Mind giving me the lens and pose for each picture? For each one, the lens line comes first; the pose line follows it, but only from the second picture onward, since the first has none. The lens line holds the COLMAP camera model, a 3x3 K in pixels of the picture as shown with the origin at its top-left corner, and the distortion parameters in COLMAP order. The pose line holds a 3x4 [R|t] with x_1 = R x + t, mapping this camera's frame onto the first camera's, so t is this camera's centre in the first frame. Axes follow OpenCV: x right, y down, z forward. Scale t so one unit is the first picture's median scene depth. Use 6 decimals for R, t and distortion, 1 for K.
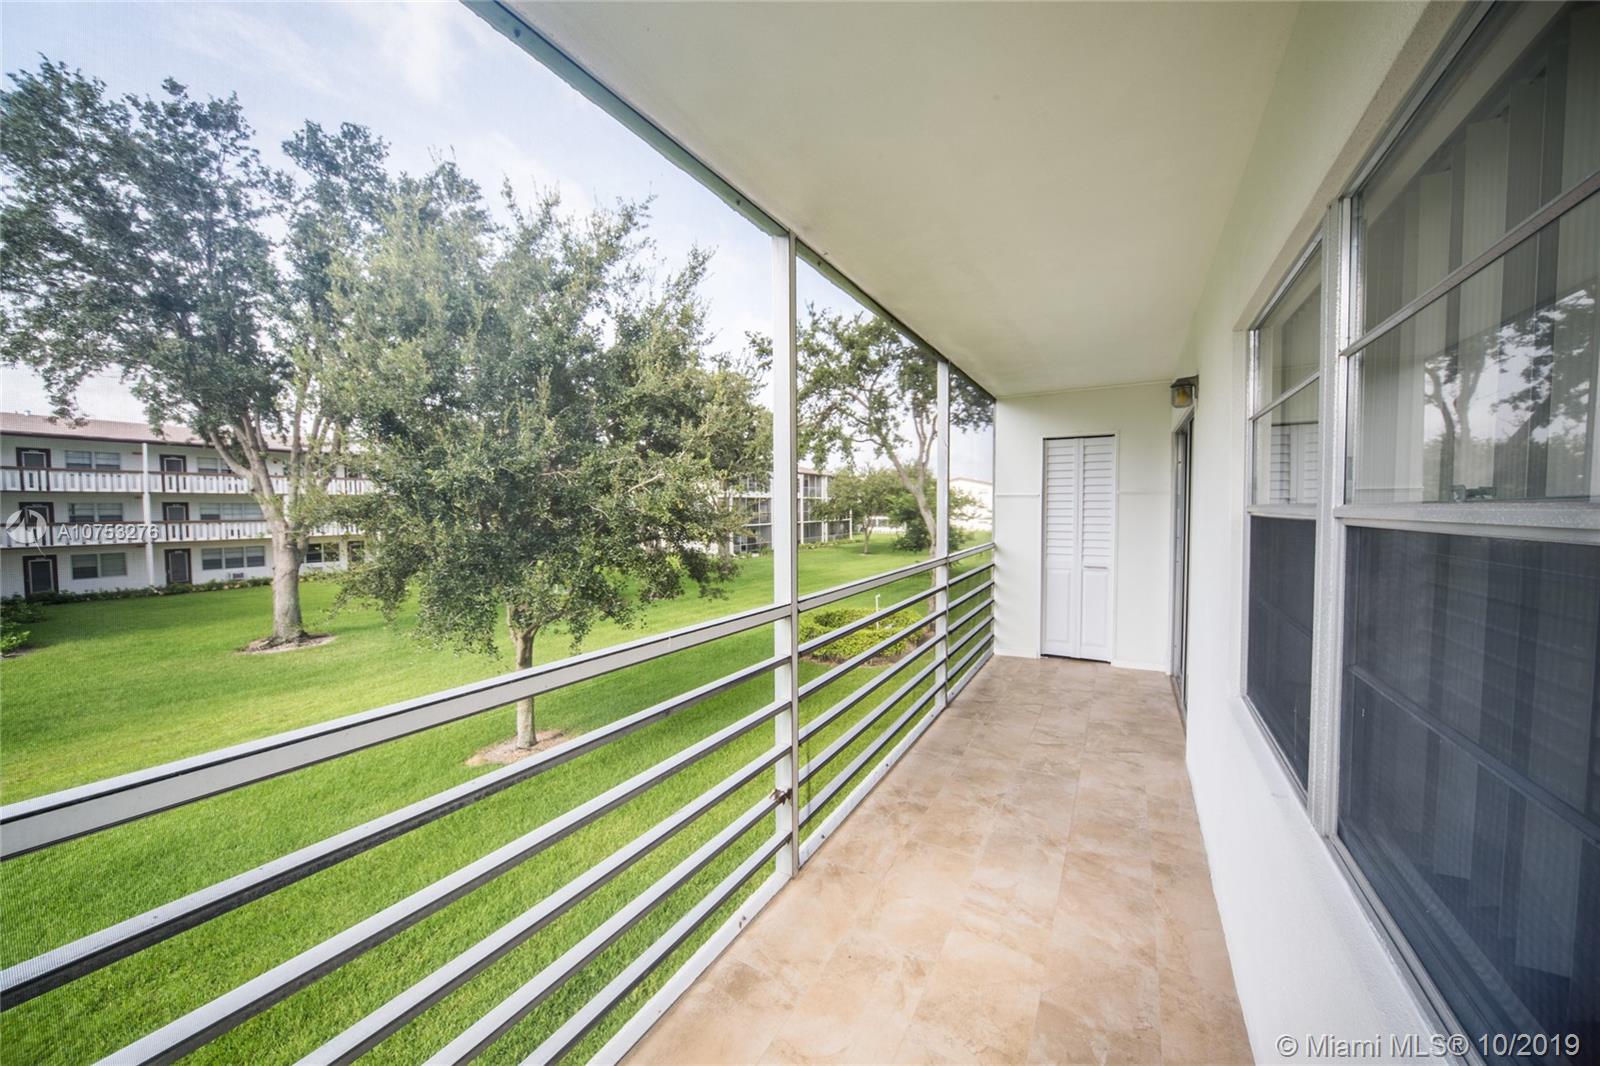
lens RADIAL K [[563.3, 0, 811.7], [0, 563.3, 530.6], [0, 0, 1]] dist [0.001844, -0.000223]
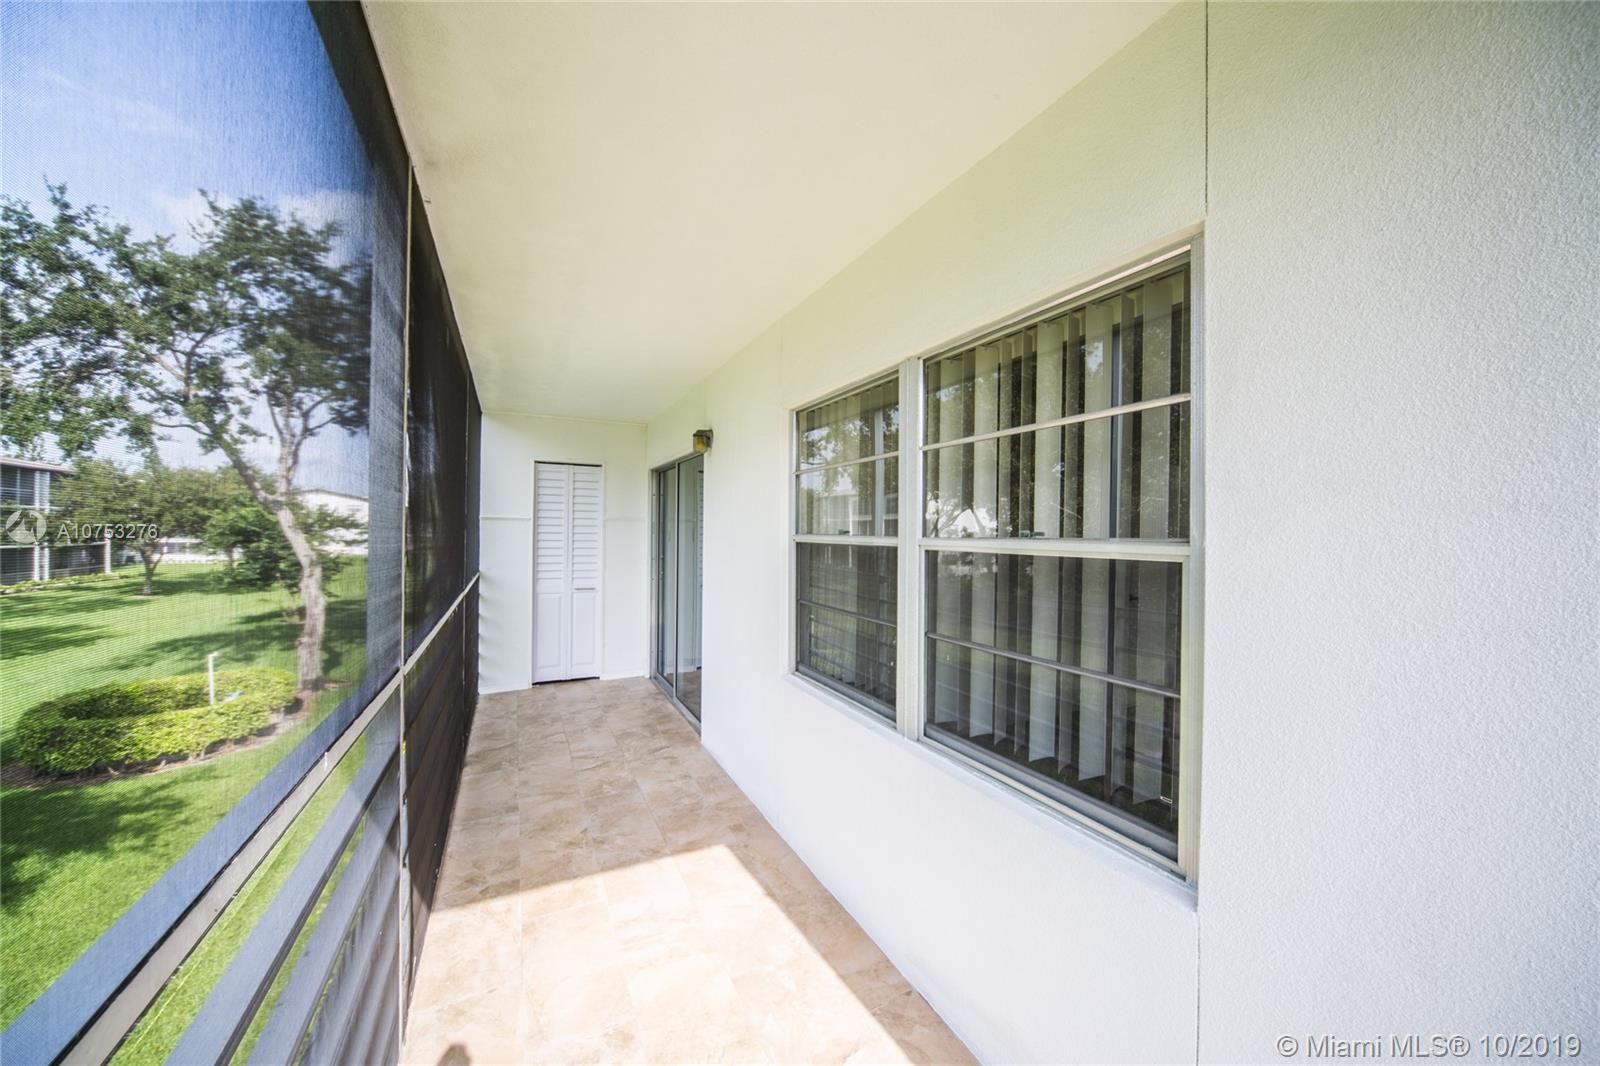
lens RADIAL K [[563.3, 0, 802.0], [0, 563.3, 532.3], [0, 0, 1]] dist [0.001844, -0.000223]
pose [[0.577468, 0.009589, 0.816357, -0.117194], [0.020382, 0.999450, -0.026157, -0.004428], [-0.816159, 0.031744, 0.576955, 0.059601]]
